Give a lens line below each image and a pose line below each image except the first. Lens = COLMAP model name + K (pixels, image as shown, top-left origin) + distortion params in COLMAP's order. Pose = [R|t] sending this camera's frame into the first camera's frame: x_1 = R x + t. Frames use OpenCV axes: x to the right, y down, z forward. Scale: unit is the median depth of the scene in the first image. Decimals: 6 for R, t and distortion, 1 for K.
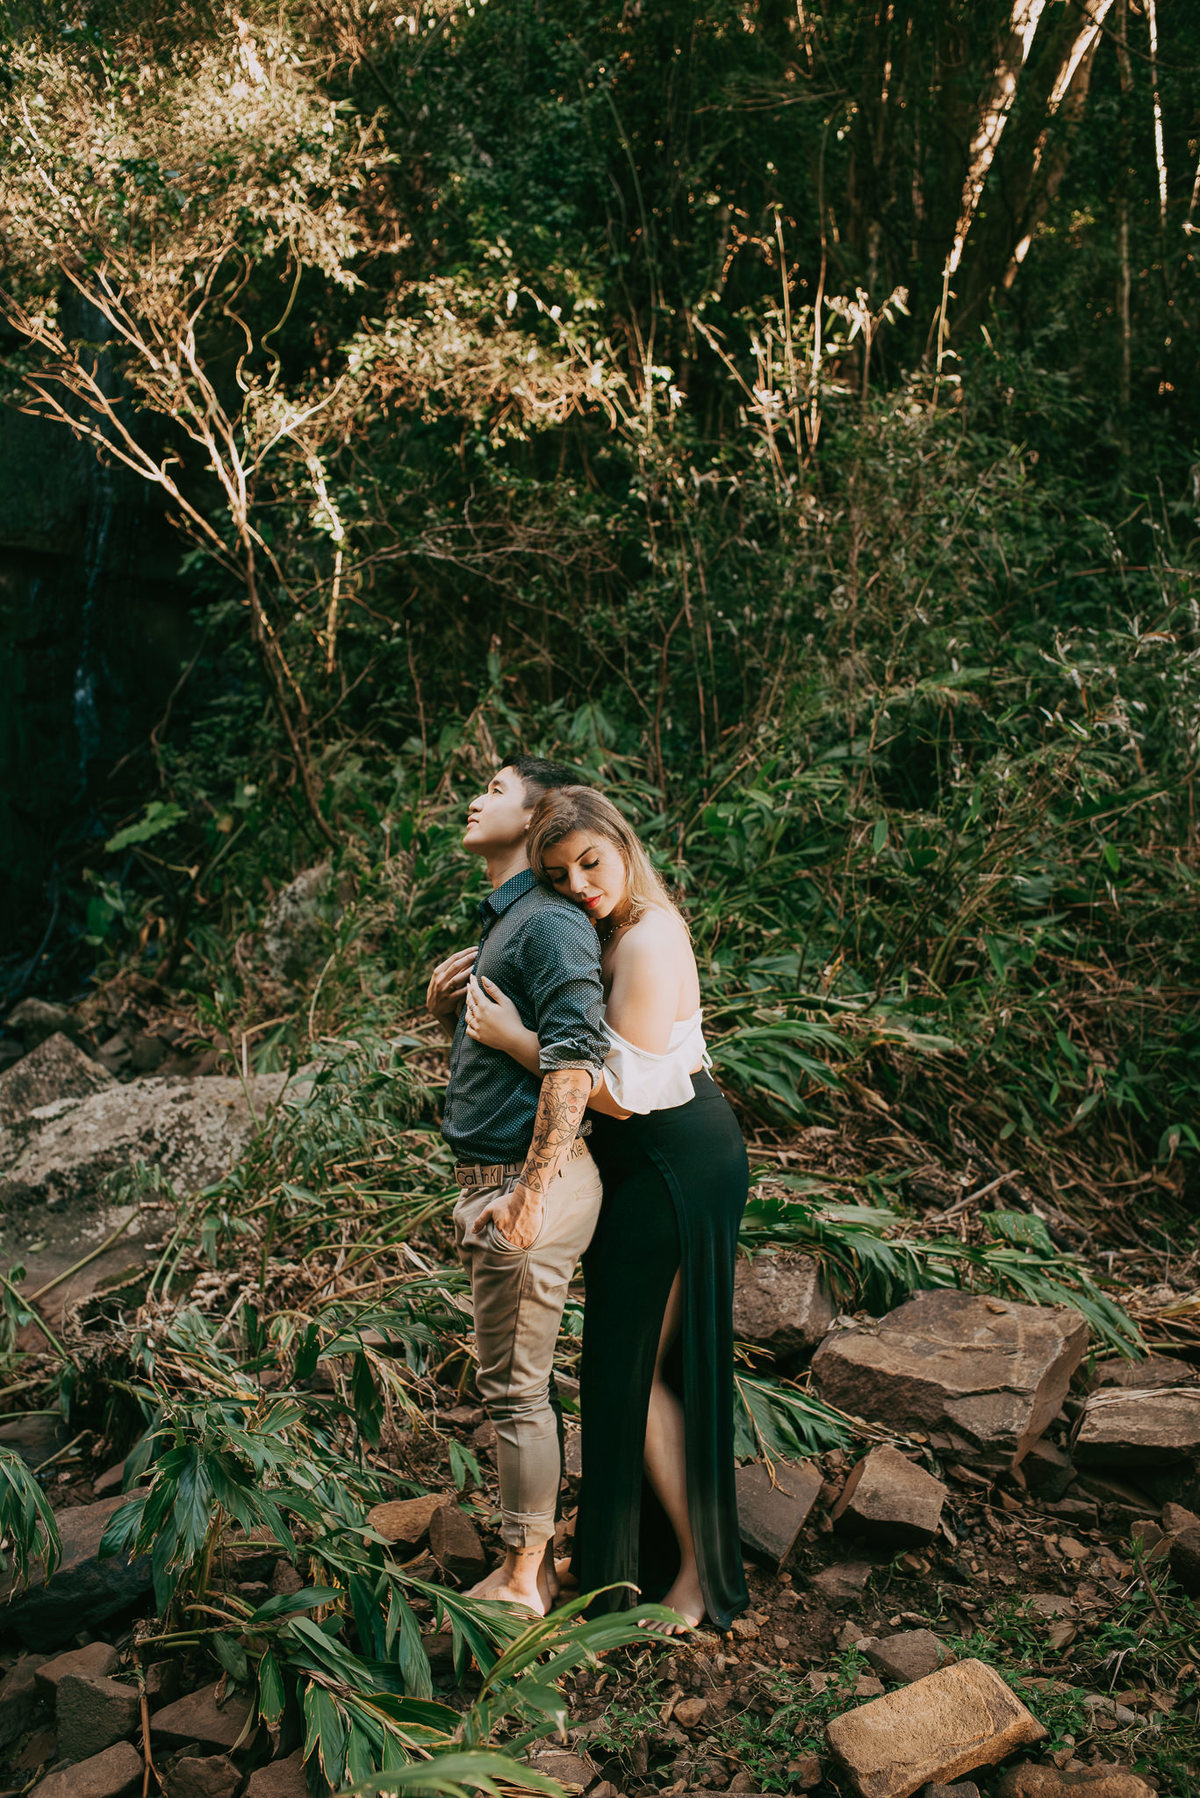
lens RADIAL K [[1783.9, 0, 599.6], [0, 1783.9, 900.9], [0, 0, 1]] dist [0.011567, 0.000000]
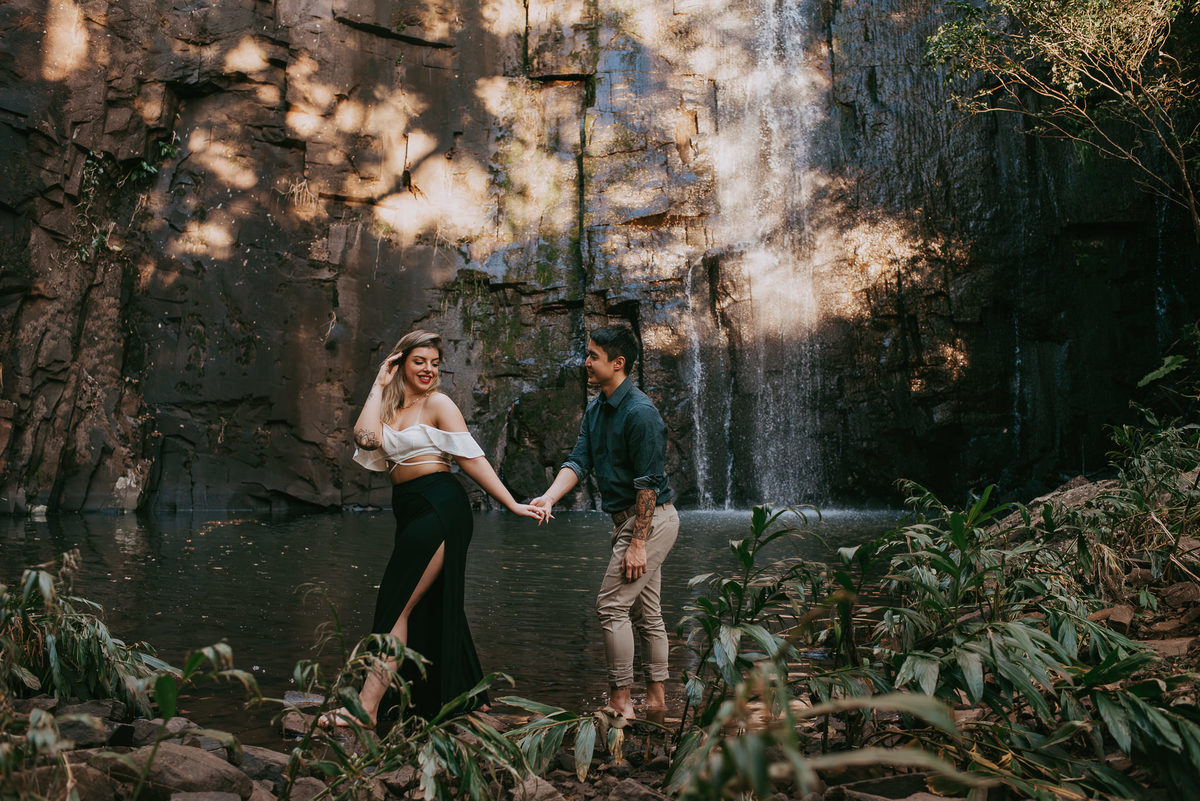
lens RADIAL K [[1190.6, 0, 600.0], [0, 1190.6, 398.7], [0, 0, 1]] dist [0.011567, 0.000000]
pose [[0.697561, -0.051504, -0.714672, 0.169439], [-0.006727, 0.996899, -0.078409, 0.073978], [0.716493, 0.059502, 0.695052, -0.135624]]
